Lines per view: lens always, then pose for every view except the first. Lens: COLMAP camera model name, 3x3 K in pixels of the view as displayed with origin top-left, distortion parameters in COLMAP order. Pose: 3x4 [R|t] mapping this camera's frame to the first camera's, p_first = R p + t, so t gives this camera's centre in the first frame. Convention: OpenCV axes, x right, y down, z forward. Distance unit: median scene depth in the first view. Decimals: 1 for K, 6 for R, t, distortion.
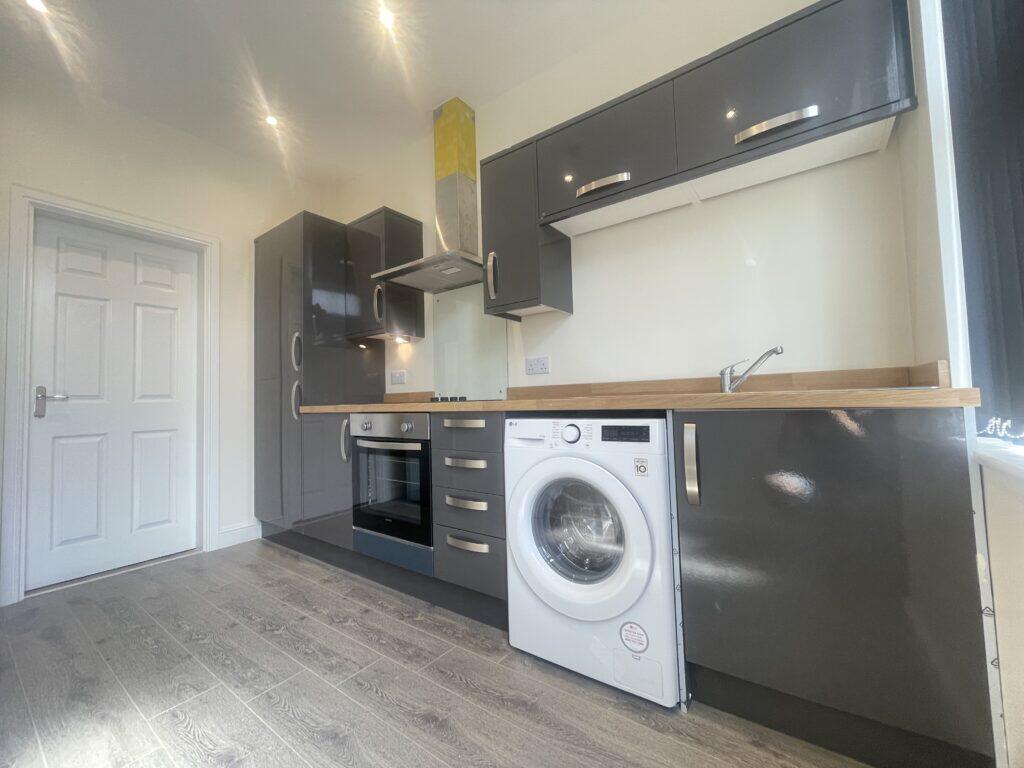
lens RADIAL K [[416.0, 0, 507.2], [0, 416.0, 385.4], [0, 0, 1]] dist [0.003314, 0.001804]
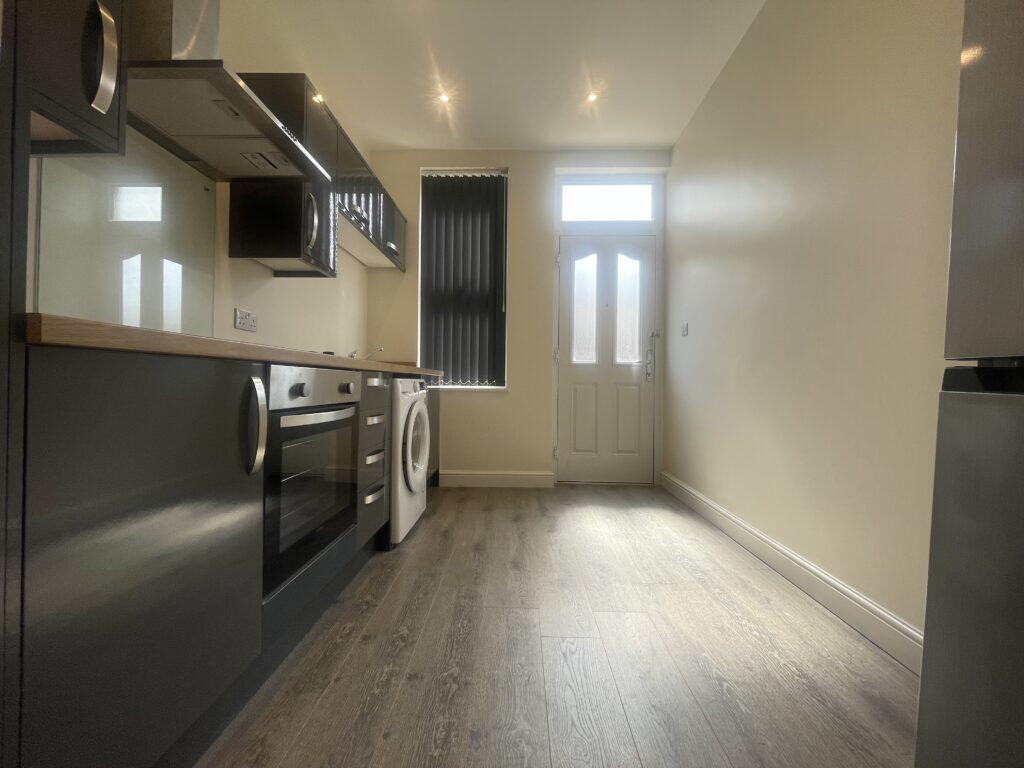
lens RADIAL K [[416.0, 0, 511.5], [0, 416.0, 379.6], [0, 0, 1]] dist [0.003314, 0.001804]
pose [[-0.576721, 0.026514, 0.816511, -1.114717], [-0.027066, 0.998304, -0.051535, 0.123424], [-0.816492, -0.051821, -0.575026, 1.263593]]
